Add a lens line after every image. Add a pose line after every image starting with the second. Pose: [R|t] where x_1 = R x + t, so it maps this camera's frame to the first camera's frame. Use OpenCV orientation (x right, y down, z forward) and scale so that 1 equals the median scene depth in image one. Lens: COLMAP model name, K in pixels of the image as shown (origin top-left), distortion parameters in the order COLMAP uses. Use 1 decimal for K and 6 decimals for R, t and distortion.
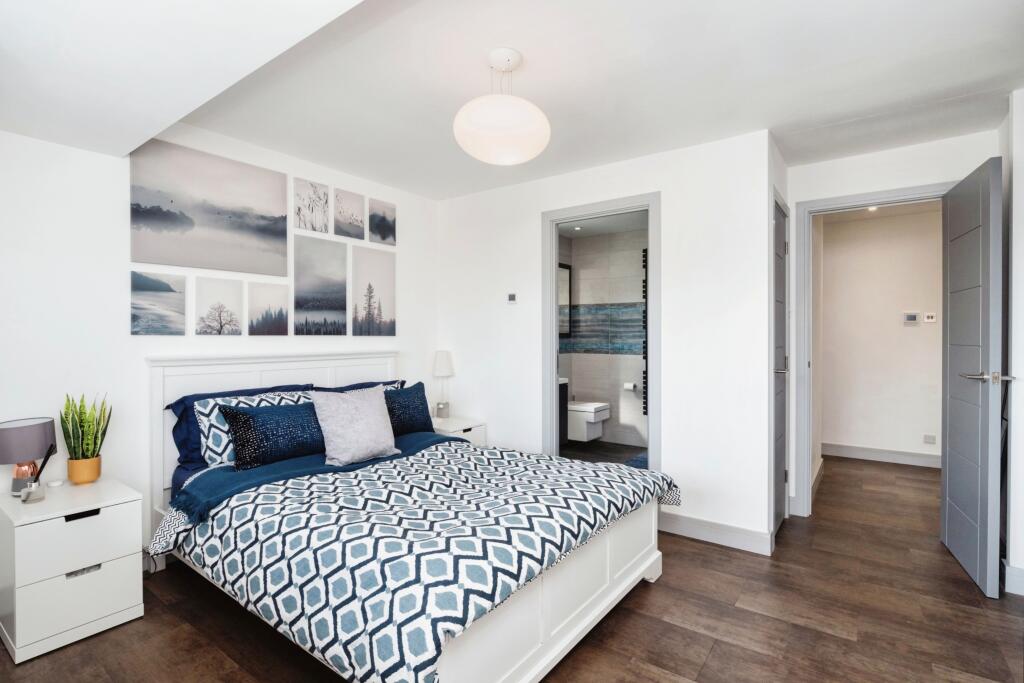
lens RADIAL K [[496.2, 0, 513.8], [0, 496.2, 337.1], [0, 0, 1]] dist [-0.001082, 0.000033]
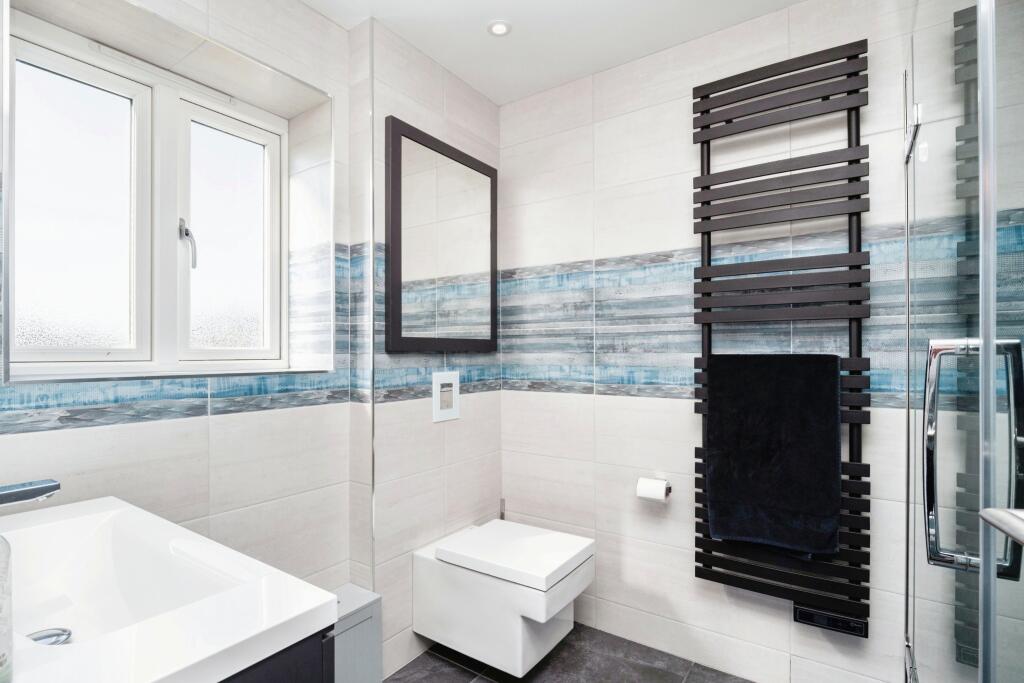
lens RADIAL K [[496.2, 0, 513.5], [0, 496.2, 349.5], [0, 0, 1]] dist [-0.001082, 0.000033]
pose [[0.999631, 0.000733, 0.027170, 0.121121], [-0.000388, 0.999919, -0.012707, 0.004949], [-0.027177, 0.012691, 0.999550, 0.625595]]
